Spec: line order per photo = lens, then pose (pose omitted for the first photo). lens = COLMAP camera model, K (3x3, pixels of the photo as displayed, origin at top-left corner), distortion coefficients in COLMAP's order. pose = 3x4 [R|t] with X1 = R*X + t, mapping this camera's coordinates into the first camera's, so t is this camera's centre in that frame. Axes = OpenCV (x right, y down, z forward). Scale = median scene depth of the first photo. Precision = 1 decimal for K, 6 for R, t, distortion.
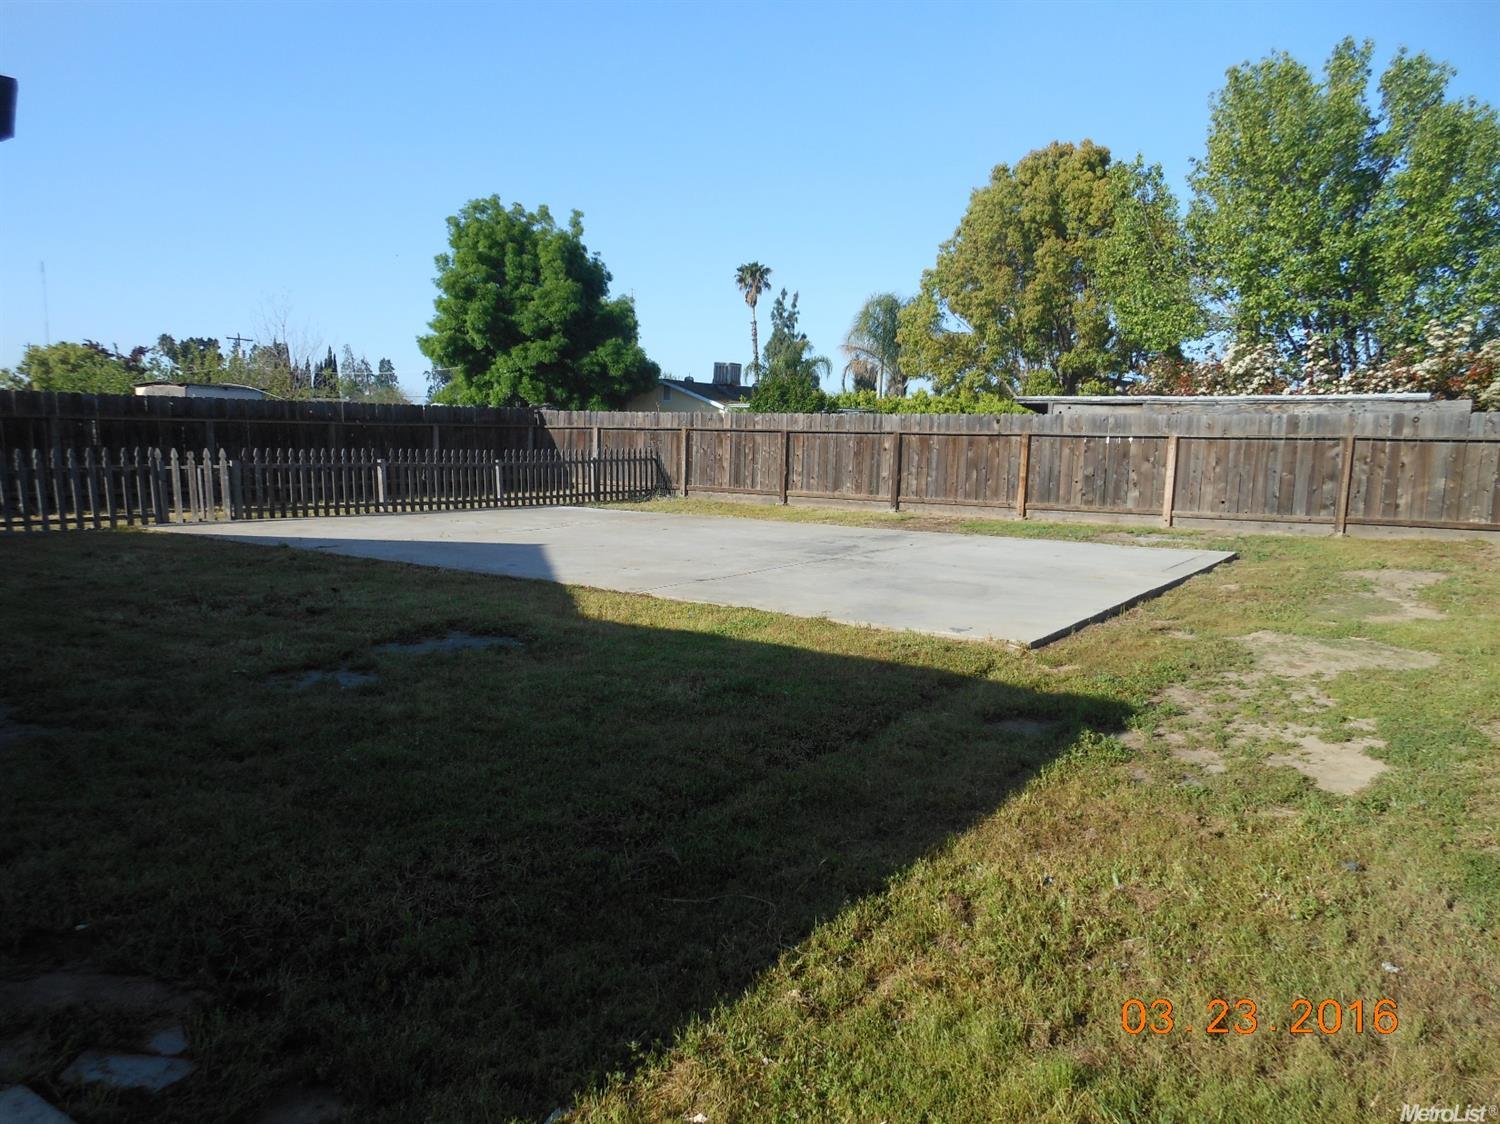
lens RADIAL K [[1138.7, 0, 755.7], [0, 1138.7, 617.8], [0, 0, 1]] dist [0.037773, 0.003224]
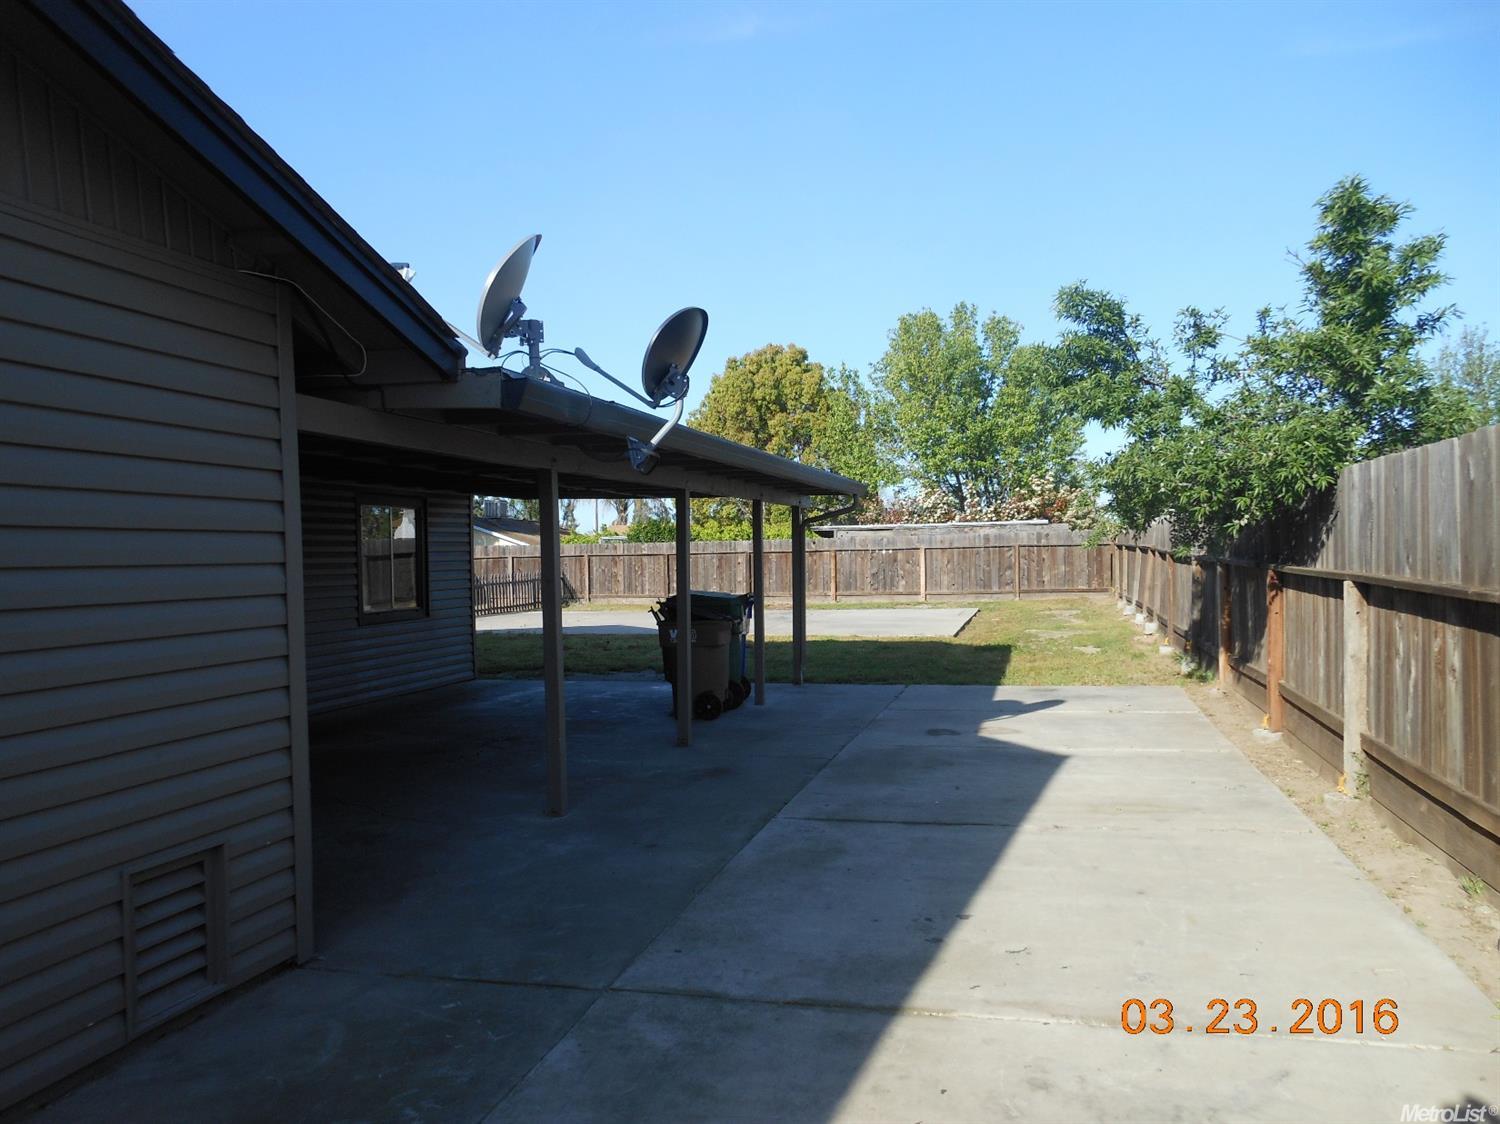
lens RADIAL K [[1115.3, 0, 755.4], [0, 1115.3, 631.8], [0, 0, 1]] dist [-0.005615, 0.011741]
pose [[0.949061, -0.061205, 0.309092, -0.304700], [0.088930, 0.993103, -0.076407, 0.054674], [-0.302283, 0.100002, 0.947958, -0.378335]]
